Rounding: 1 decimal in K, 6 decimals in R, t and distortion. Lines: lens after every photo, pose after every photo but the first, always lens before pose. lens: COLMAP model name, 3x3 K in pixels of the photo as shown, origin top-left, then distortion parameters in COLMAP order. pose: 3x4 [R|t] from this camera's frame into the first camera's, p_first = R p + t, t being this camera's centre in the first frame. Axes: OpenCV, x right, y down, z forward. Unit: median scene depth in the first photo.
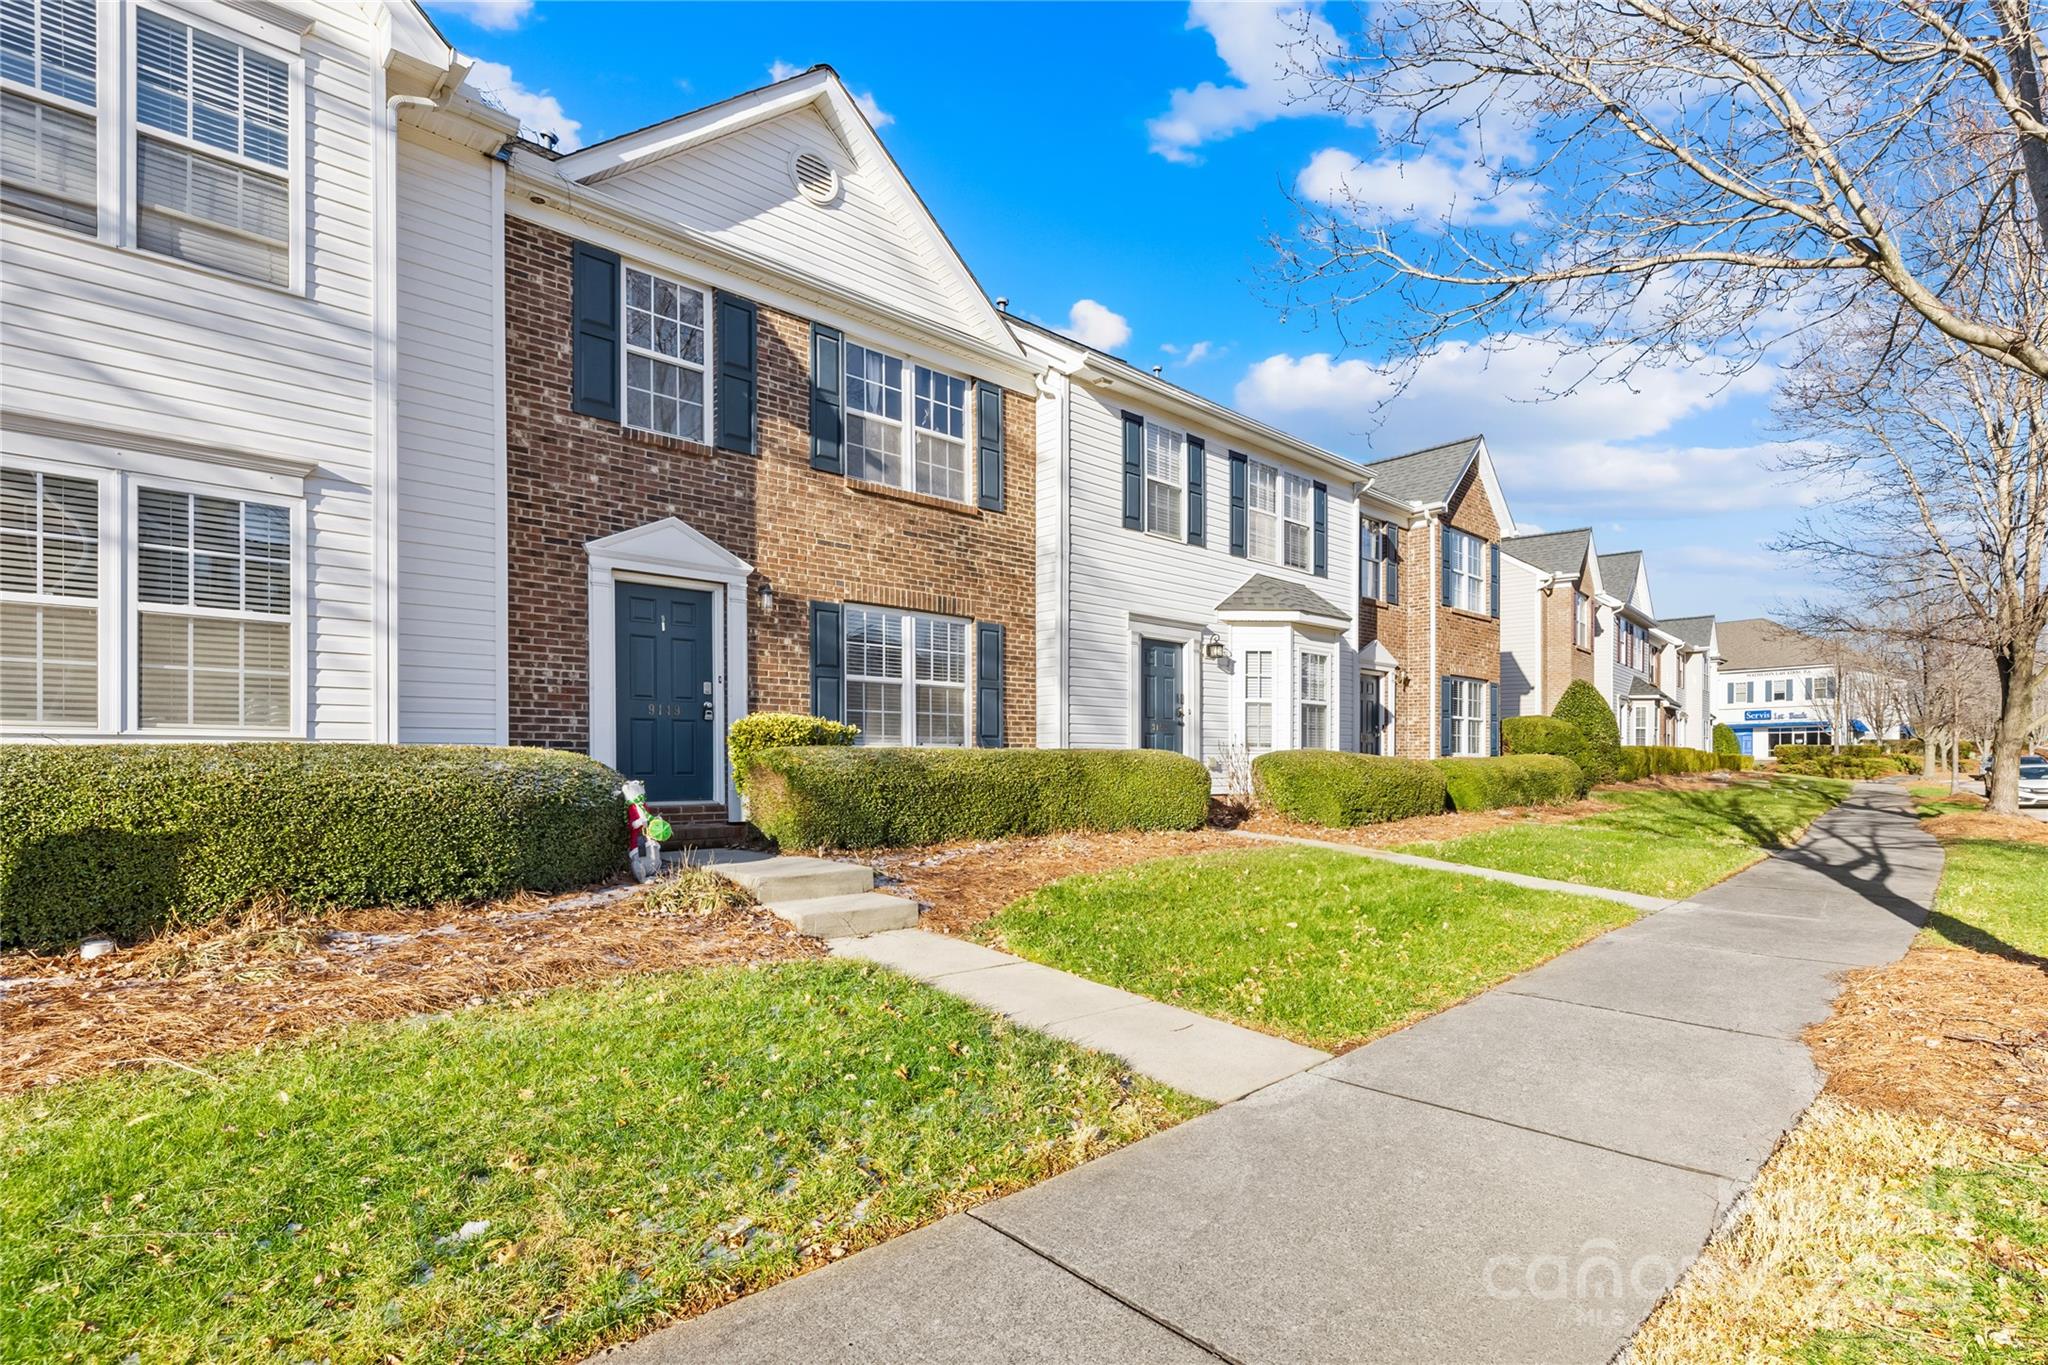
lens RADIAL K [[874.6, 0, 1011.7], [0, 874.6, 680.3], [0, 0, 1]] dist [-0.001863, -0.000165]
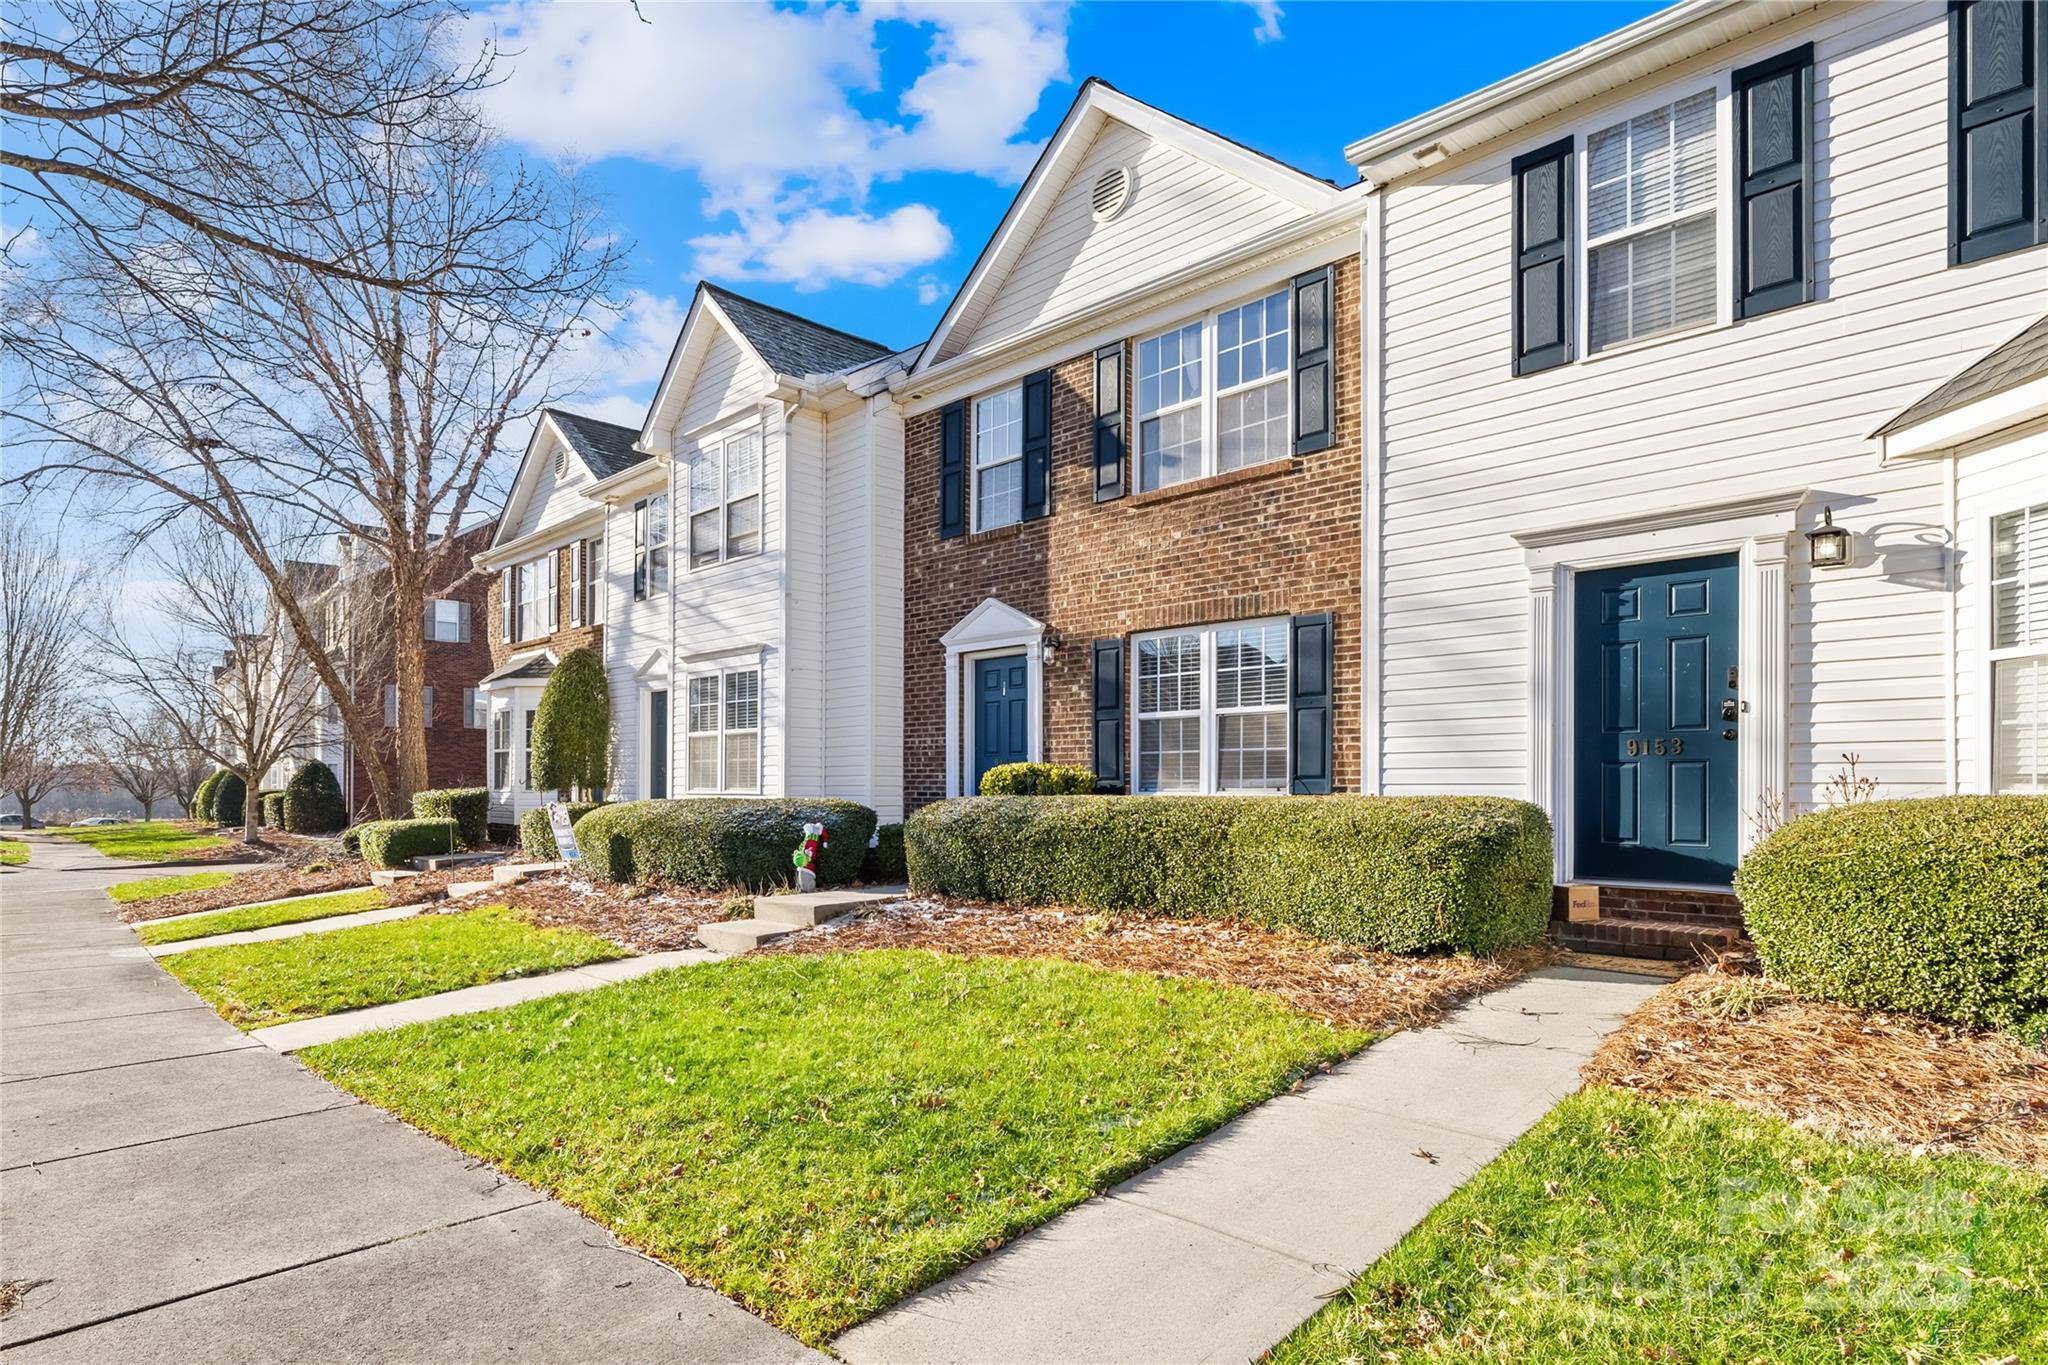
lens RADIAL K [[931.5, 0, 994.6], [0, 931.5, 709.6], [0, 0, 1]] dist [-0.000419, -0.000515]
pose [[0.181161, -0.089447, -0.979377, 0.721260], [0.089523, 0.993221, -0.074152, 0.047168], [0.979370, -0.074243, 0.187941, 0.673650]]
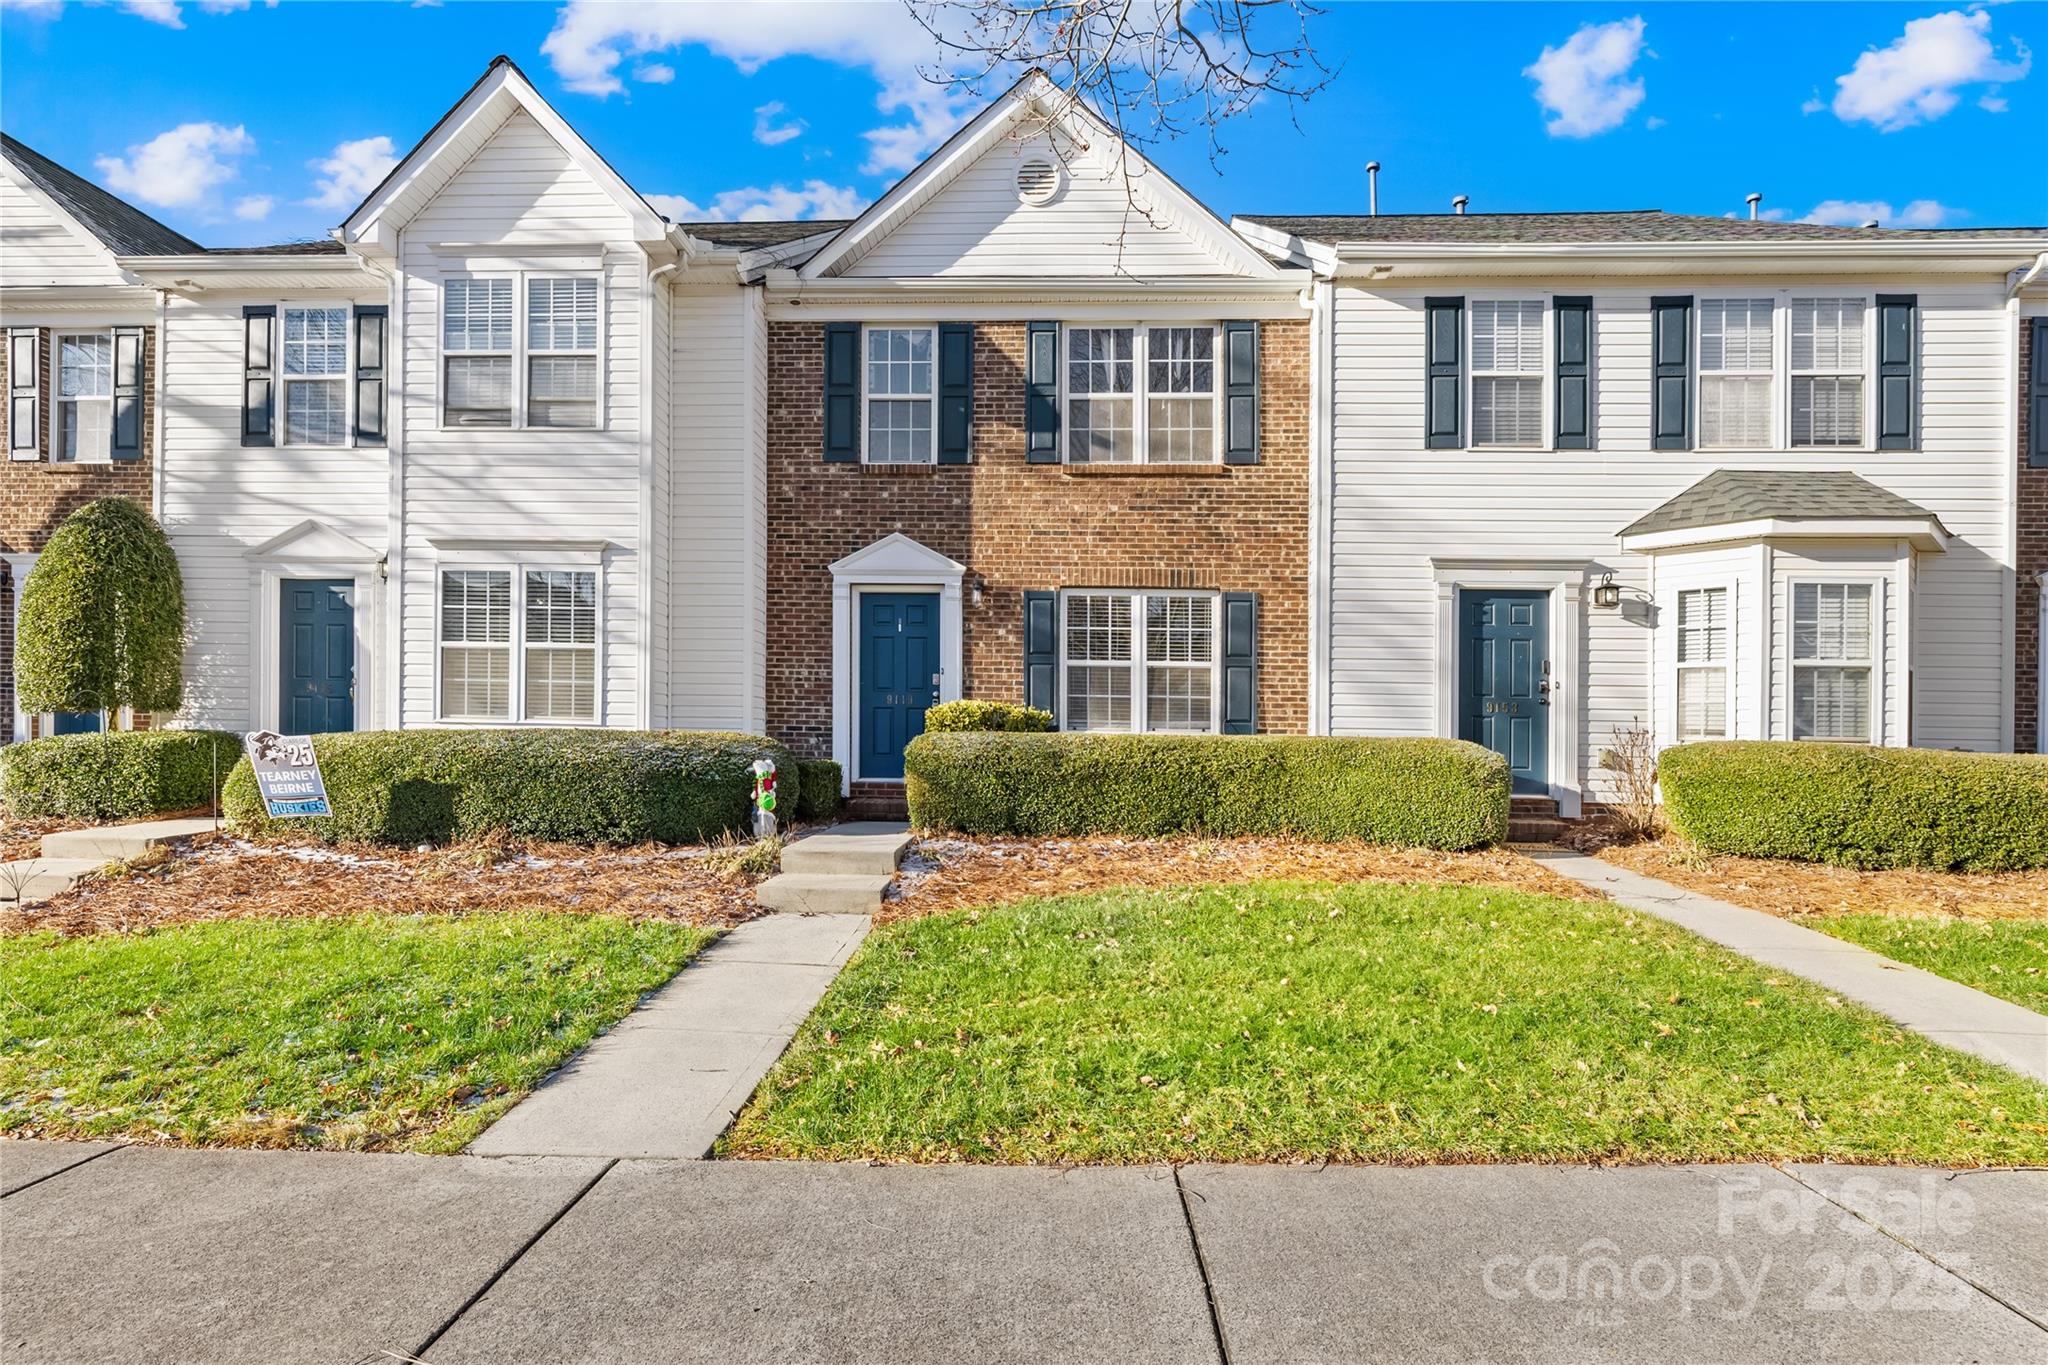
lens RADIAL K [[824.5, 0, 1009.0], [0, 824.5, 672.3], [0, 0, 1]] dist [-0.001745, -0.000003]
pose [[0.745154, -0.042525, -0.665536, 0.389715], [0.047022, 0.998831, -0.011174, 0.014856], [0.665233, -0.022968, 0.746282, 0.247931]]
